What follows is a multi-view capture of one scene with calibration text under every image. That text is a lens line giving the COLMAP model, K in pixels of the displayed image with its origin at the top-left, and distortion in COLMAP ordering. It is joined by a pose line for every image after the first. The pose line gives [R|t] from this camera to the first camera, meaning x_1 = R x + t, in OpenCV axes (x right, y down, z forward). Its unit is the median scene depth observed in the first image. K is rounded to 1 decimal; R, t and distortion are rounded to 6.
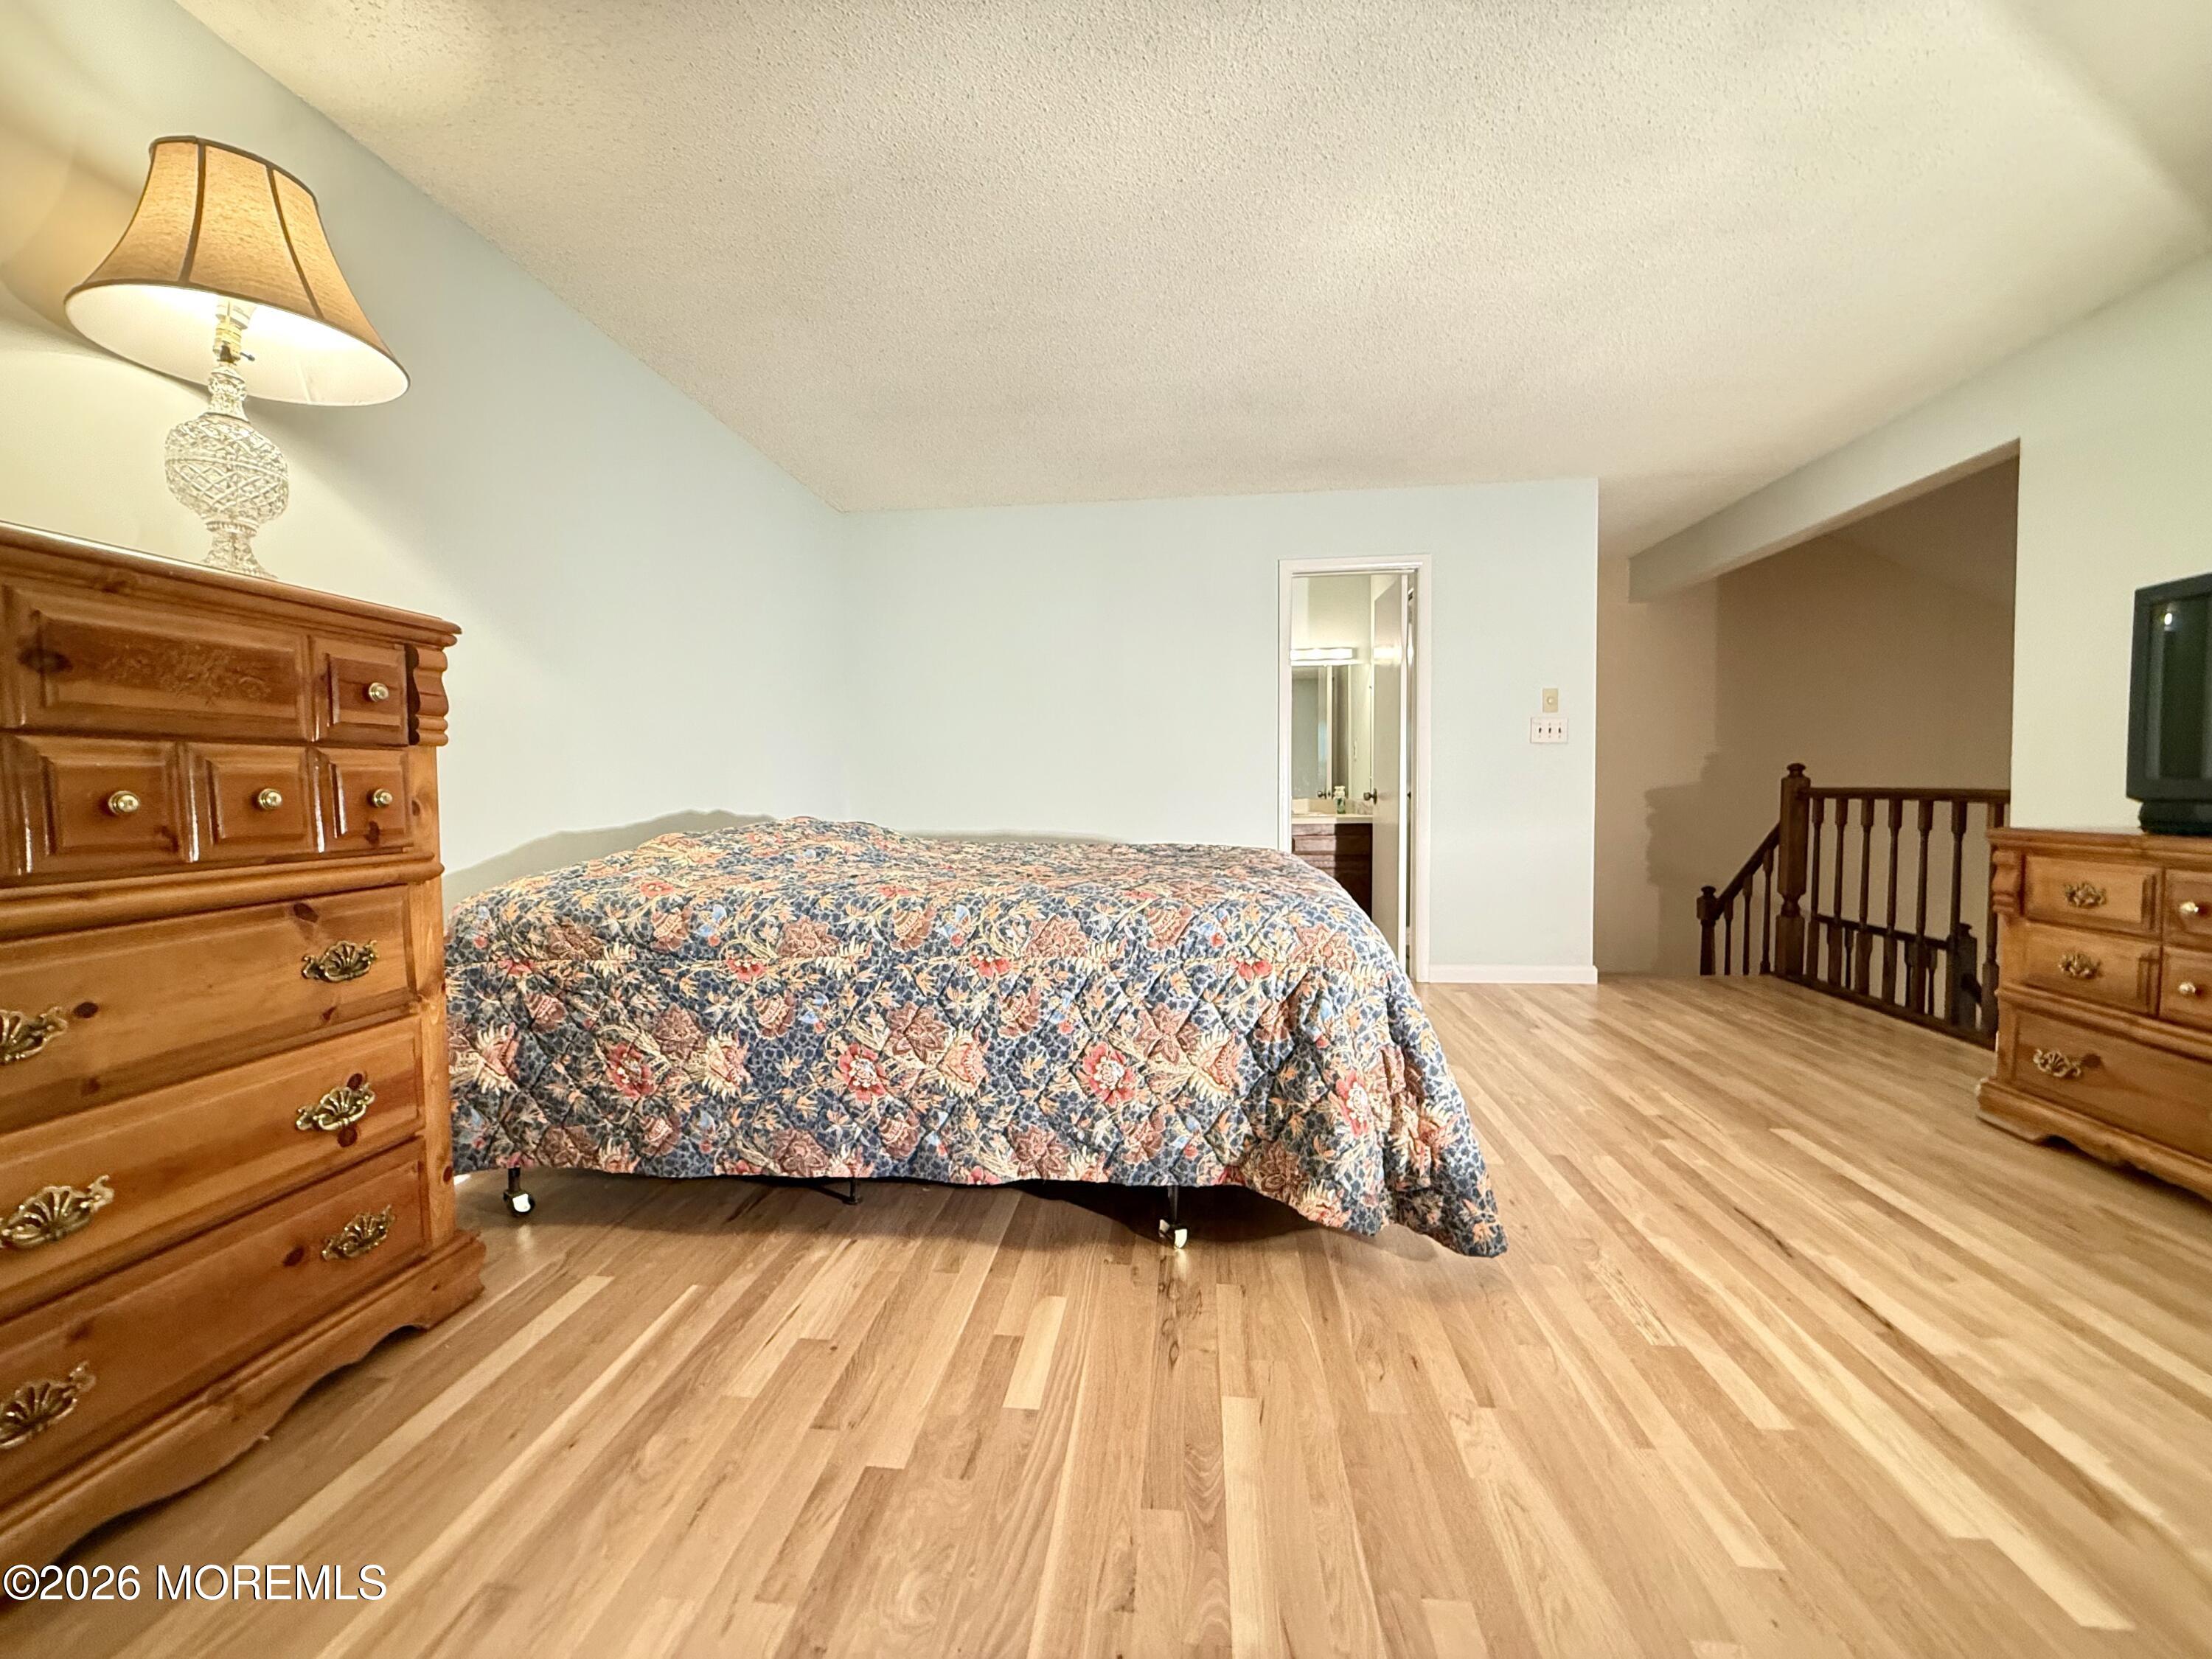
lens RADIAL K [[880.0, 0, 1121.1], [0, 880.0, 831.6], [0, 0, 1]] dist [0.002675, -0.000737]
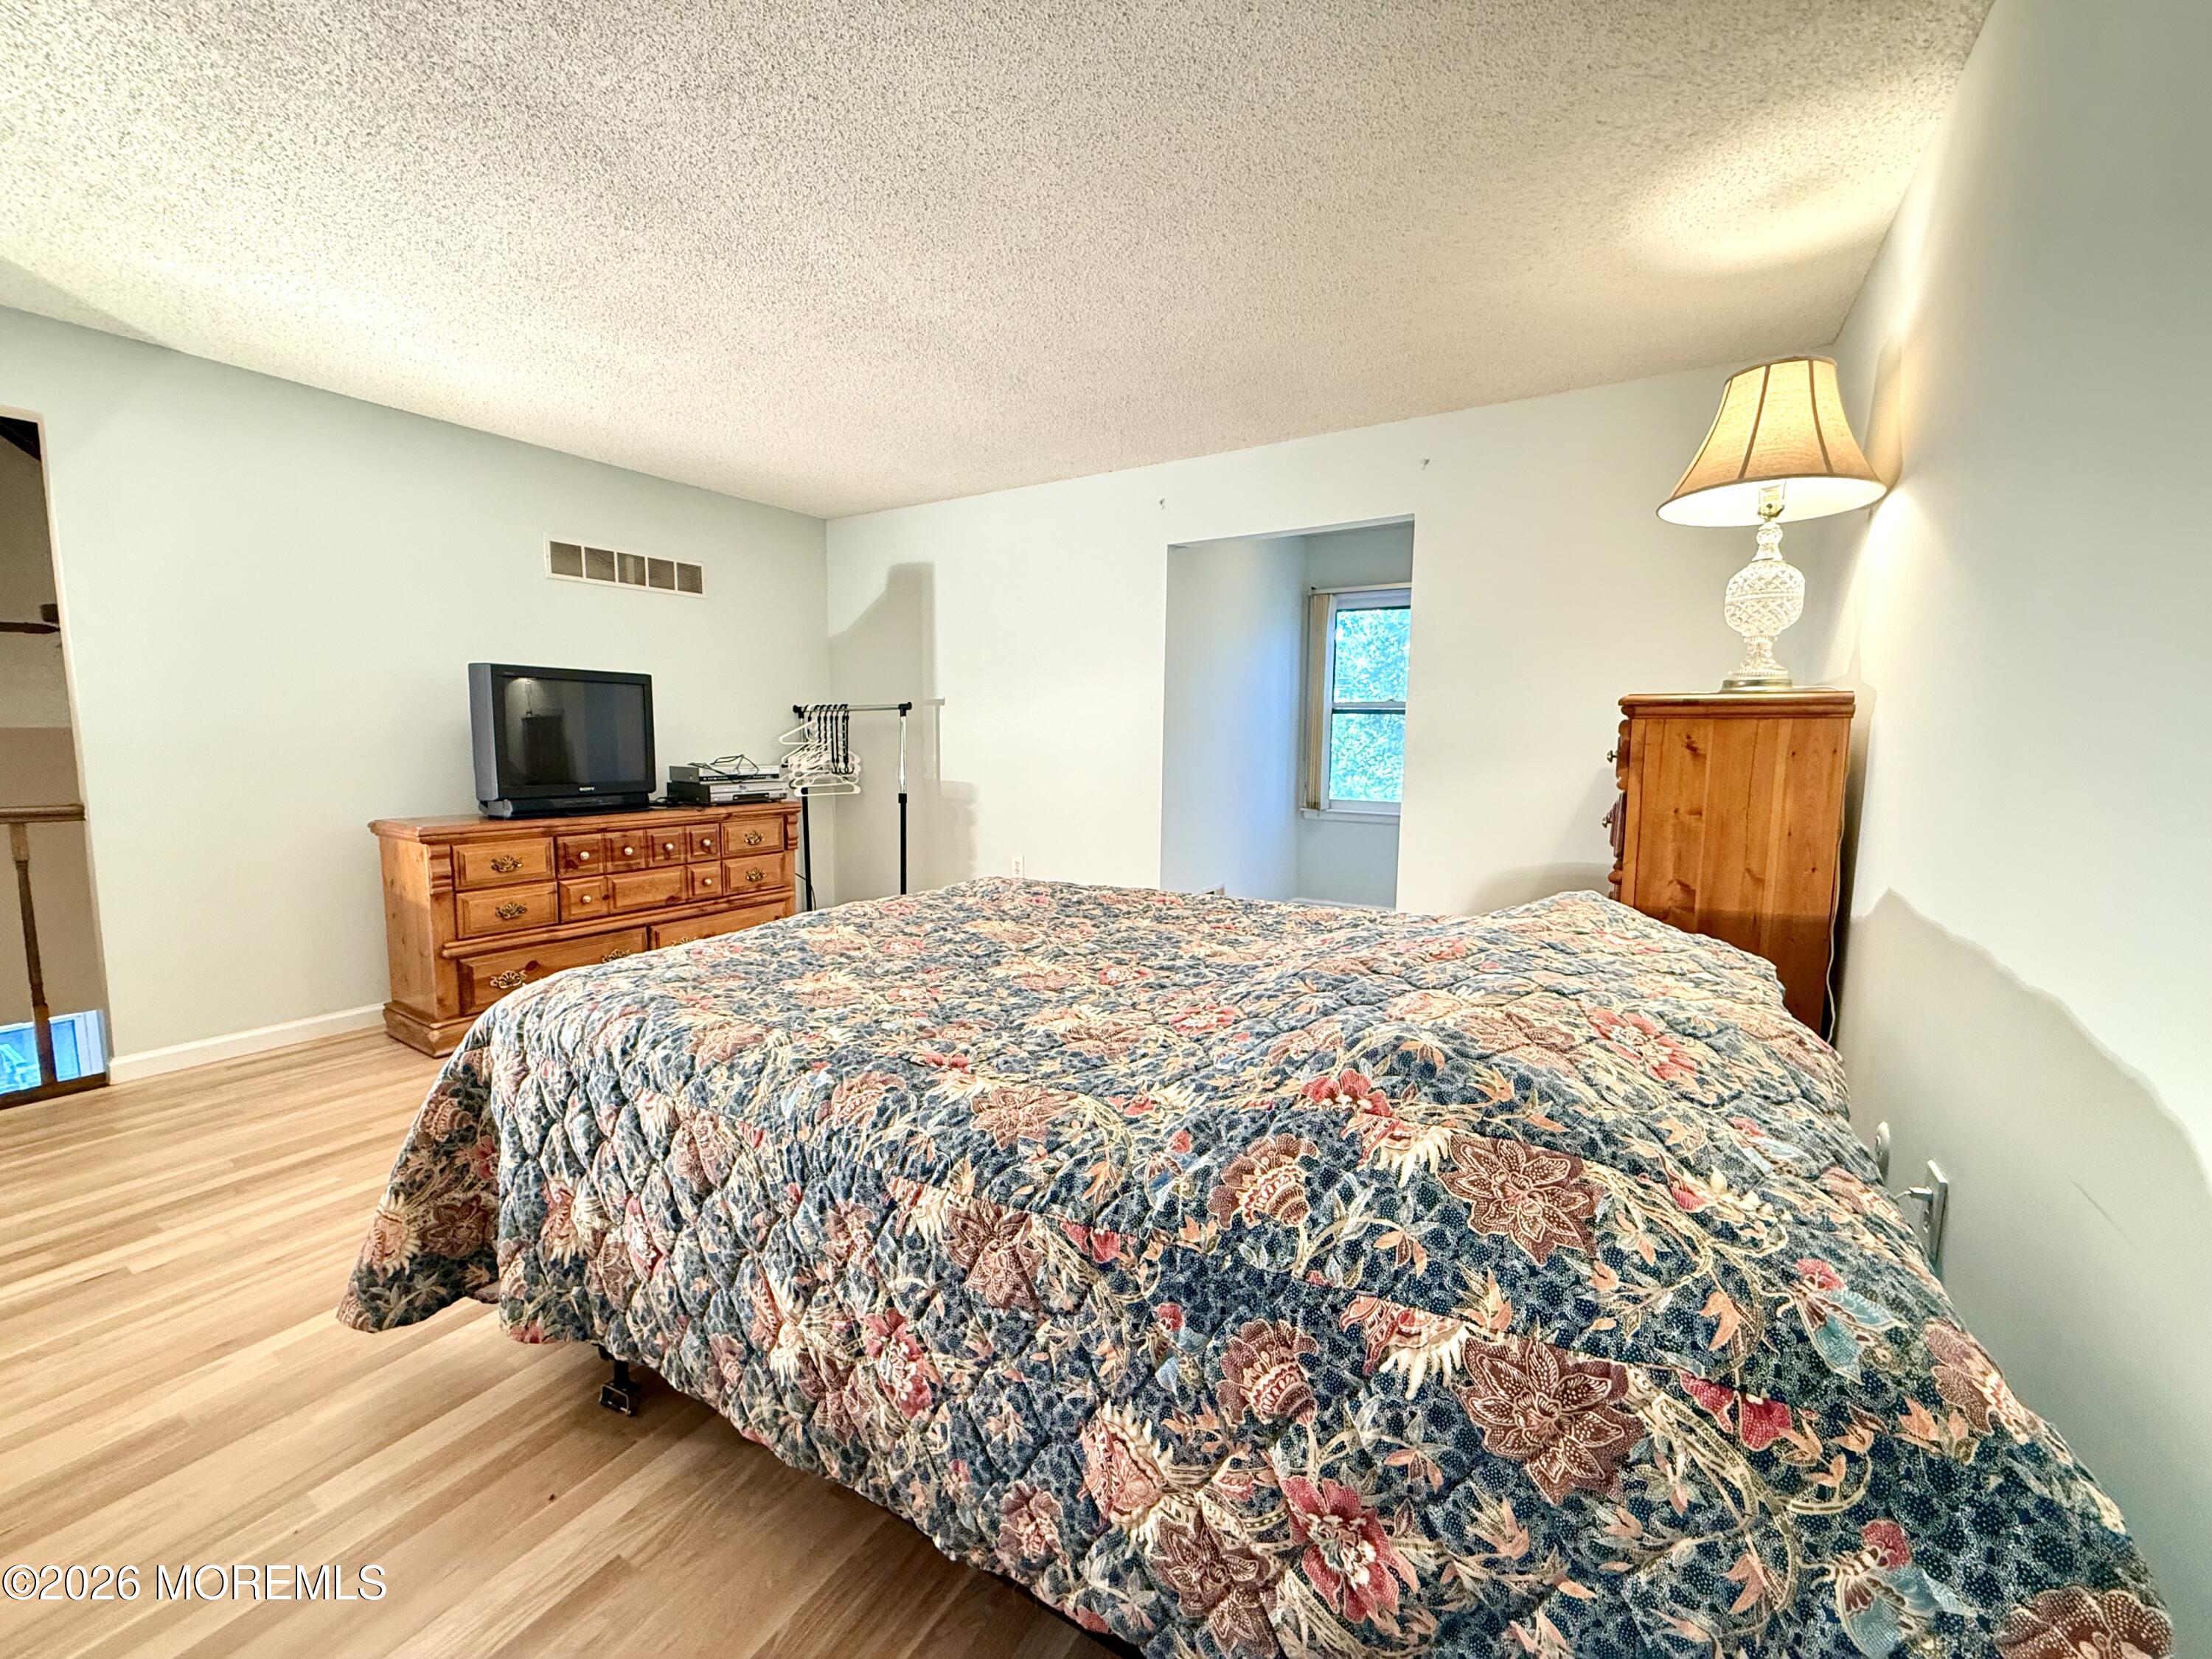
lens RADIAL K [[880.0, 0, 1097.6], [0, 880.0, 828.8], [0, 0, 1]] dist [0.002675, -0.000737]
pose [[-0.896156, -0.046220, 0.441326, -0.497220], [0.020417, 0.989212, 0.145059, -0.193576], [-0.443270, 0.139006, -0.885545, 1.950105]]
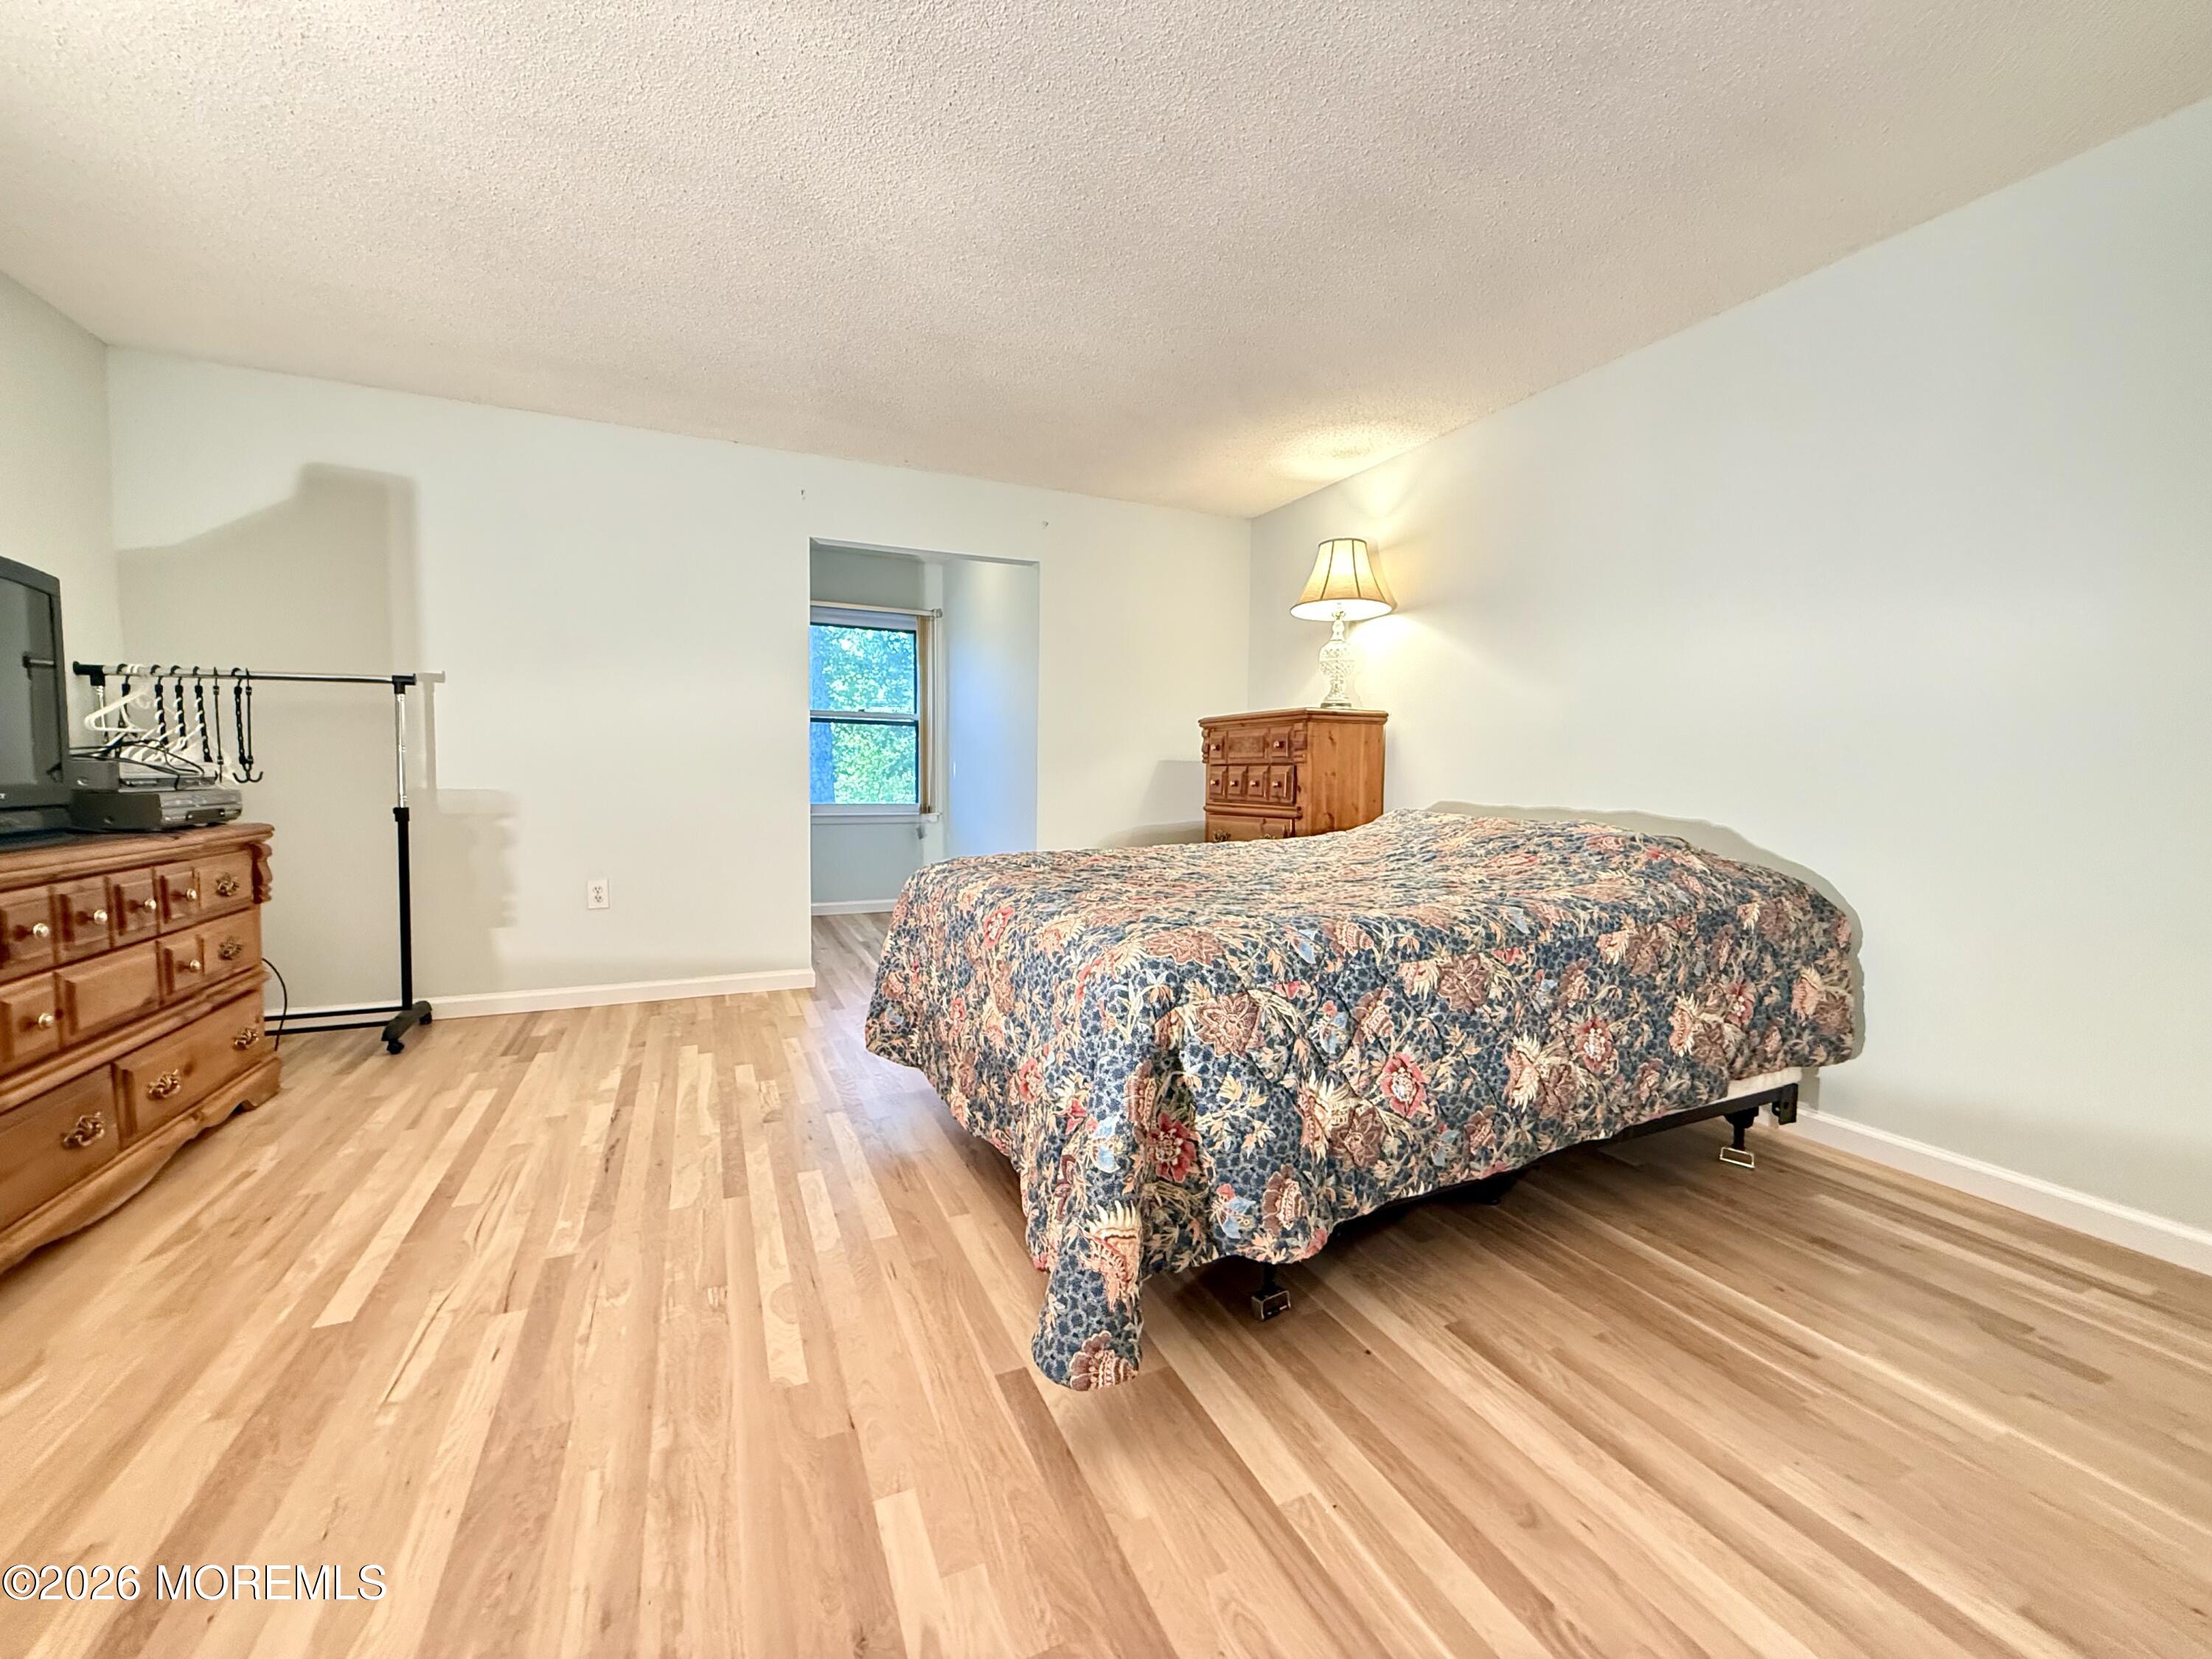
lens RADIAL K [[880.0, 0, 1104.5], [0, 880.0, 822.3], [0, 0, 1]] dist [0.002675, -0.000737]
pose [[-0.865628, 0.030627, -0.499750, 0.658679], [-0.024443, 0.994352, 0.103277, -0.129173], [0.500090, 0.101615, -0.859991, 2.095932]]
